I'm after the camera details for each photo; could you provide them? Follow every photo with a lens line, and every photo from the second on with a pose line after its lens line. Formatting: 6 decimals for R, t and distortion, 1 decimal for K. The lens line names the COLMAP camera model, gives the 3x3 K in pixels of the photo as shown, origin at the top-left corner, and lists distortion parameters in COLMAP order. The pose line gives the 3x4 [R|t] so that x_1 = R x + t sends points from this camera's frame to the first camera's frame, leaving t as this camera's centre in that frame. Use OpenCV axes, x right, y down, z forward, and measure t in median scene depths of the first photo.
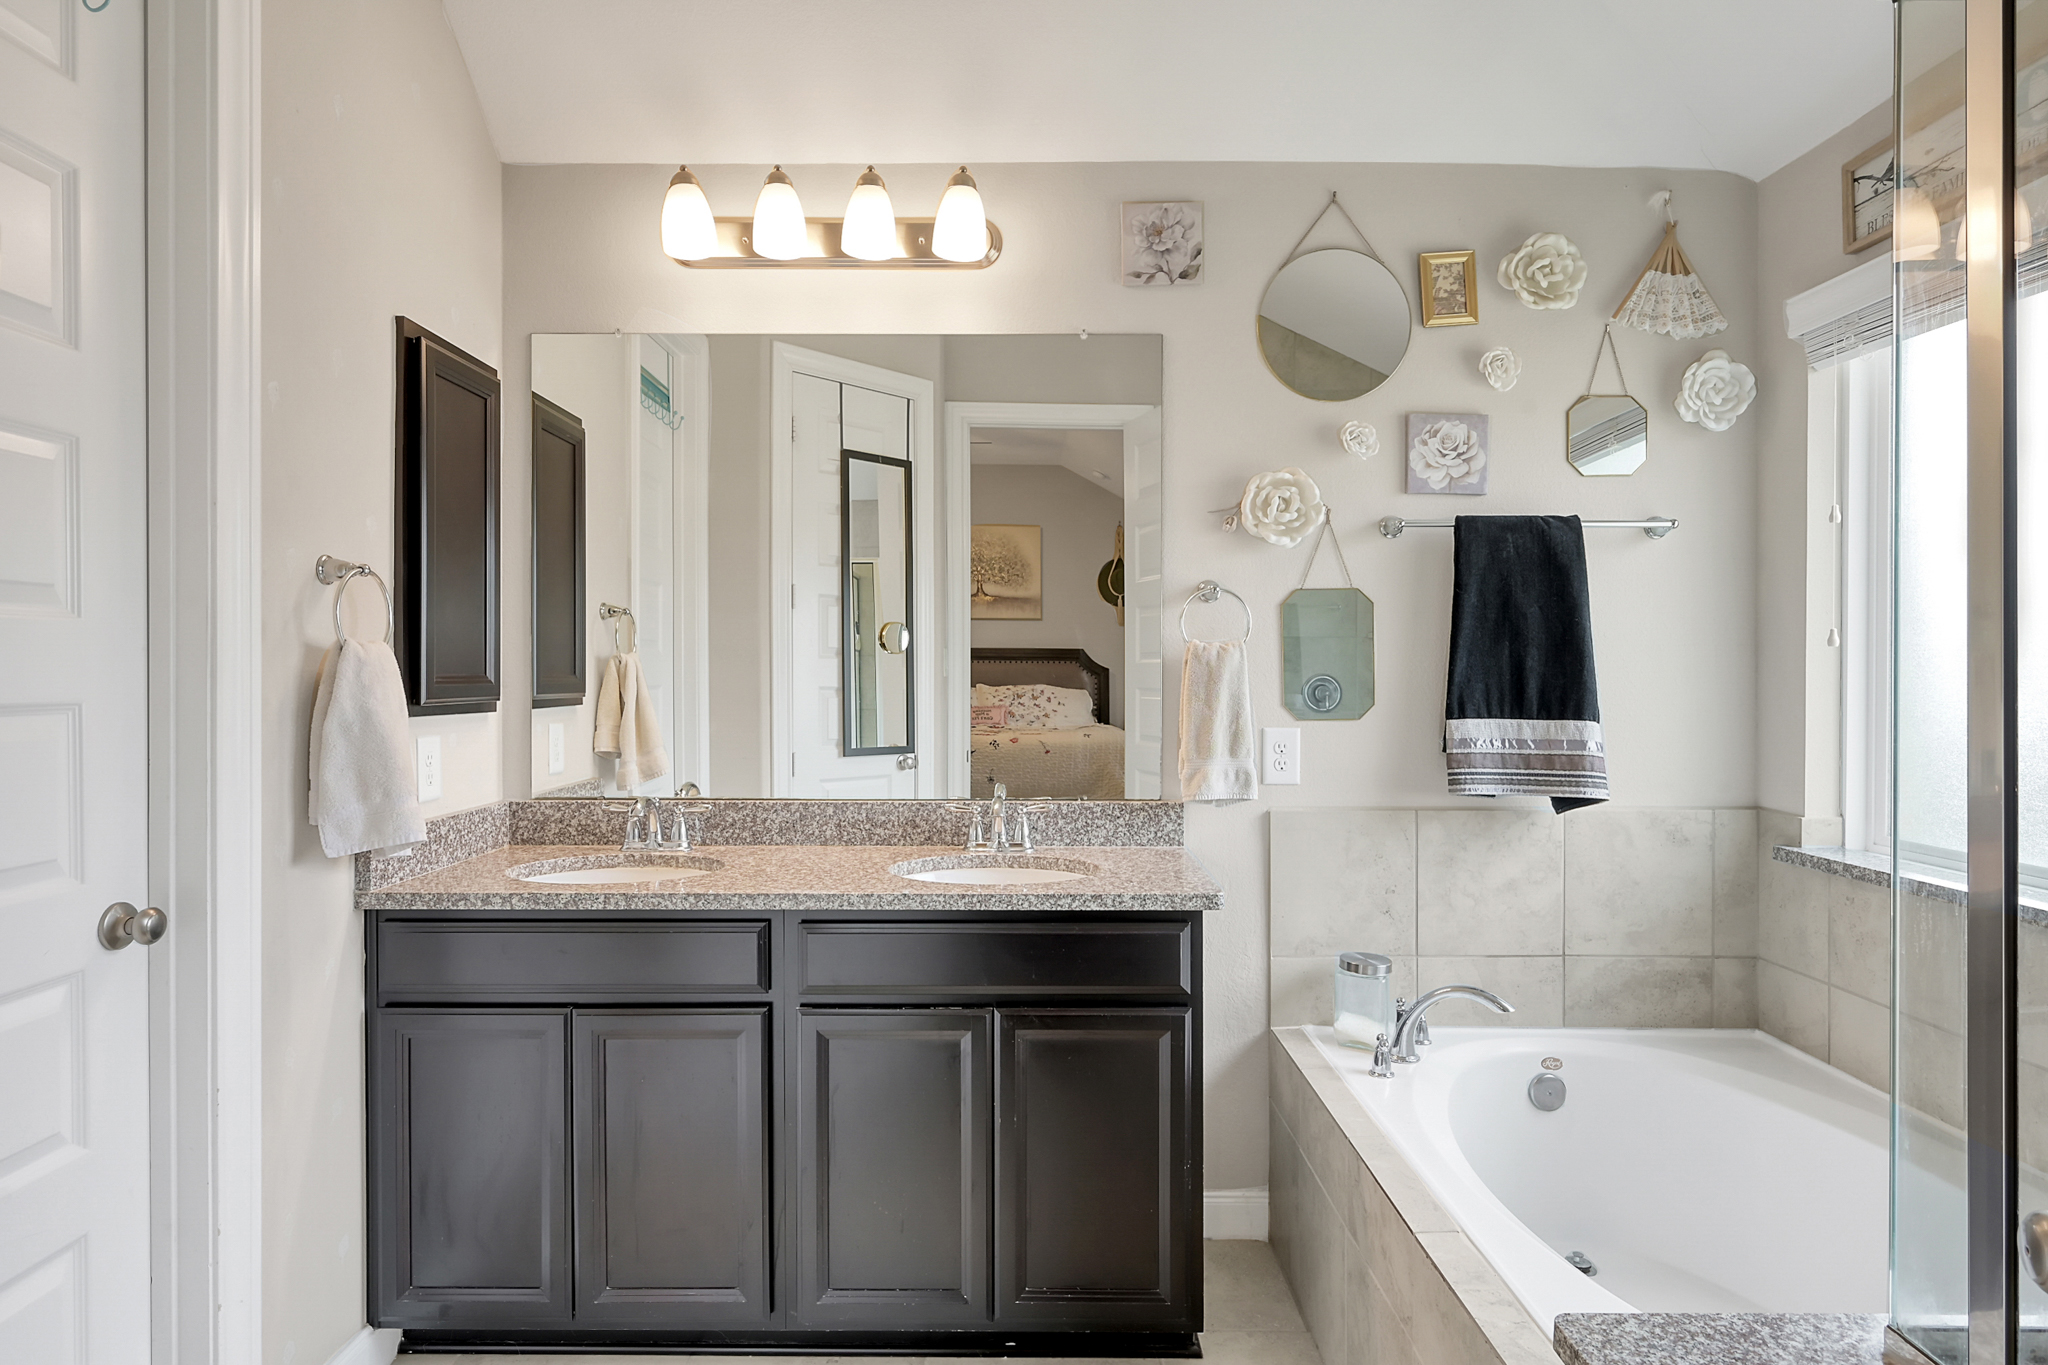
lens RADIAL K [[1131.8, 0, 1029.9], [0, 1131.8, 676.8], [0, 0, 1]] dist [0.001560, -0.000109]
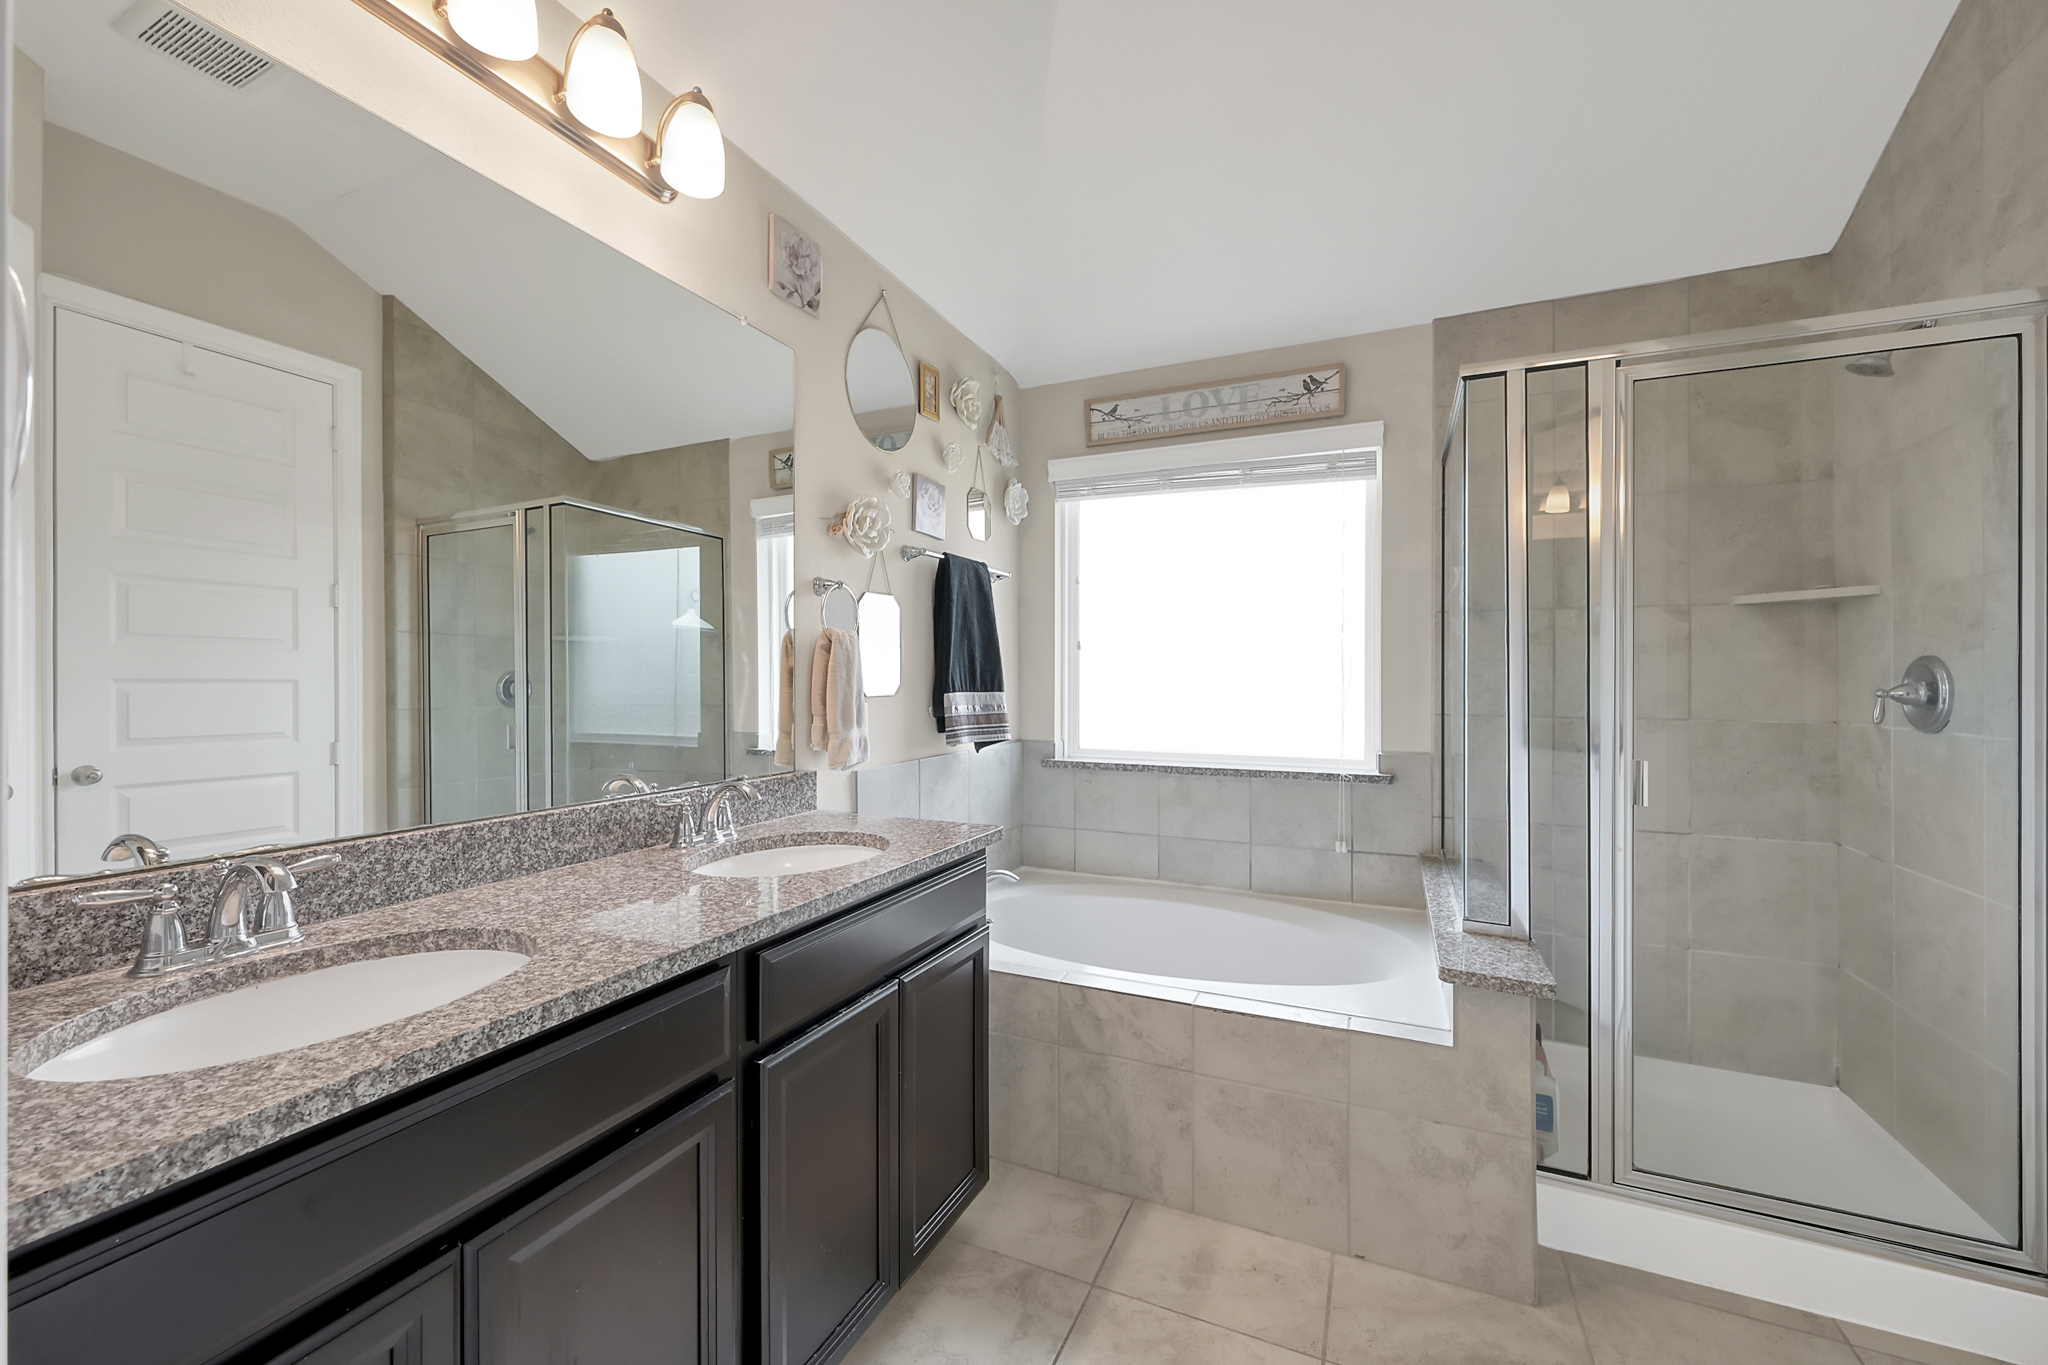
lens RADIAL K [[804.1, 0, 1024.0], [0, 804.1, 680.1], [0, 0, 1]] dist [-0.001193, -0.000090]
pose [[0.416209, -0.001899, 0.909267, -0.510356], [0.004247, 0.999991, 0.000144, 0.021219], [-0.909259, 0.003801, 0.416213, 0.477057]]
